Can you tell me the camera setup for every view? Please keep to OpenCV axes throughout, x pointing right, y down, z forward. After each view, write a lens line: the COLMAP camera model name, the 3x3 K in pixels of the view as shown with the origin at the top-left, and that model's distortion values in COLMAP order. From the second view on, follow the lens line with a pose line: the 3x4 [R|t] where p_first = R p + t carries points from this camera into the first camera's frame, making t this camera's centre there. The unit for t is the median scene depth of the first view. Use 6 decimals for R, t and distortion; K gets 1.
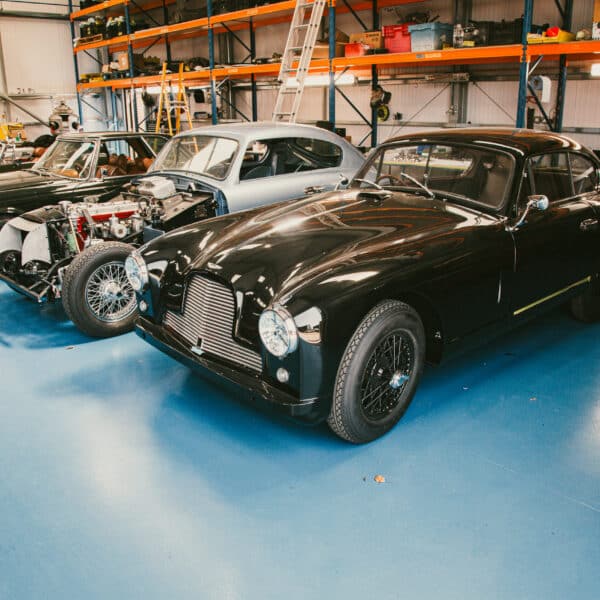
lens RADIAL K [[638.4, 0, 301.1], [0, 638.4, 318.2], [0, 0, 1]] dist [-0.110099, 0.048251]
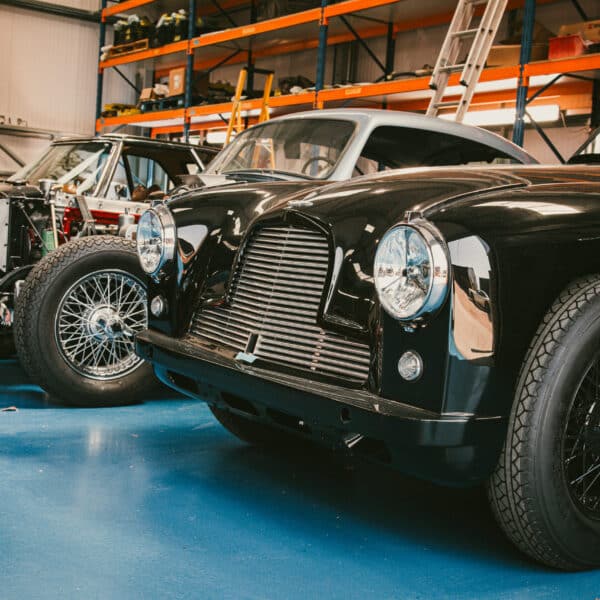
lens RADIAL K [[1094.7, 0, 293.7], [0, 1094.7, 300.3], [0, 0, 1]] dist [0.037600, 0.252290]
pose [[0.986291, 0.089887, -0.138385, -0.001647], [-0.123267, 0.958859, -0.255724, 0.095775], [0.109706, 0.269277, 0.956794, 0.052108]]
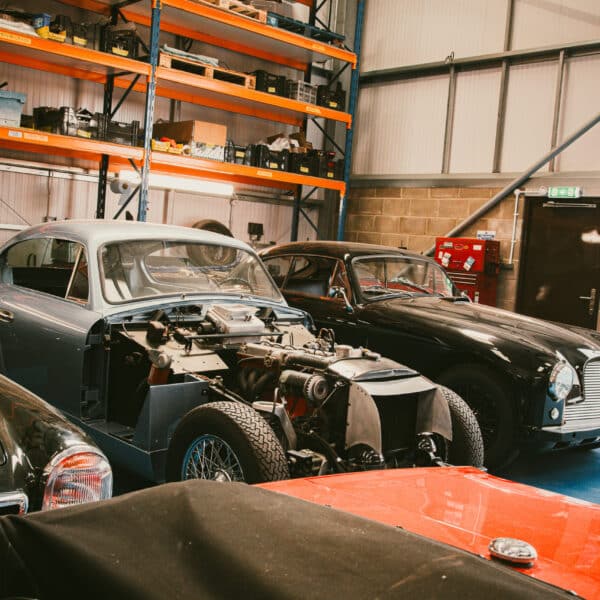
lens RADIAL K [[813.6, 0, 300.0], [0, 813.6, 300.0], [0, 0, 1]] dist [0.001270, 0.021018]
pose [[-0.007257, -0.059838, 0.998182, -0.741716], [0.244445, 0.967818, 0.059795, -0.190321], [-0.969636, 0.244434, 0.007604, 0.665897]]
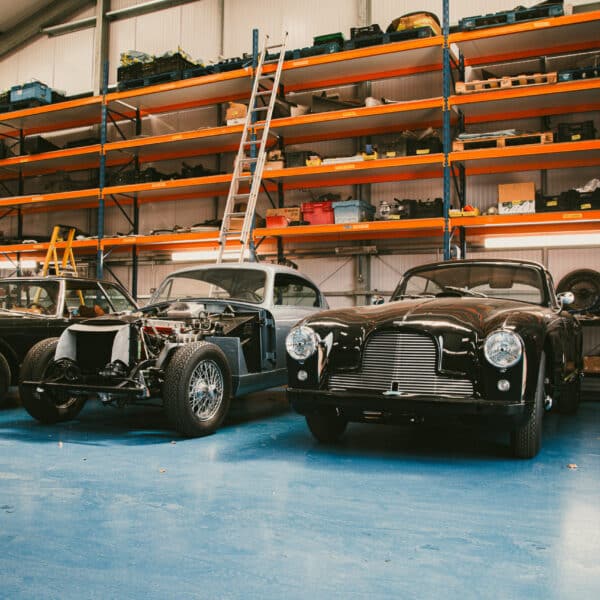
lens RADIAL K [[725.3, 0, 300.0], [0, 725.3, 300.0], [0, 0, 1]] dist [-0.015295, -0.024176]
pose [[0.933808, 0.036393, 0.355919, -0.334508], [0.092122, 0.936813, -0.337484, 0.135089], [-0.345711, 0.347933, 0.871451, -0.072850]]
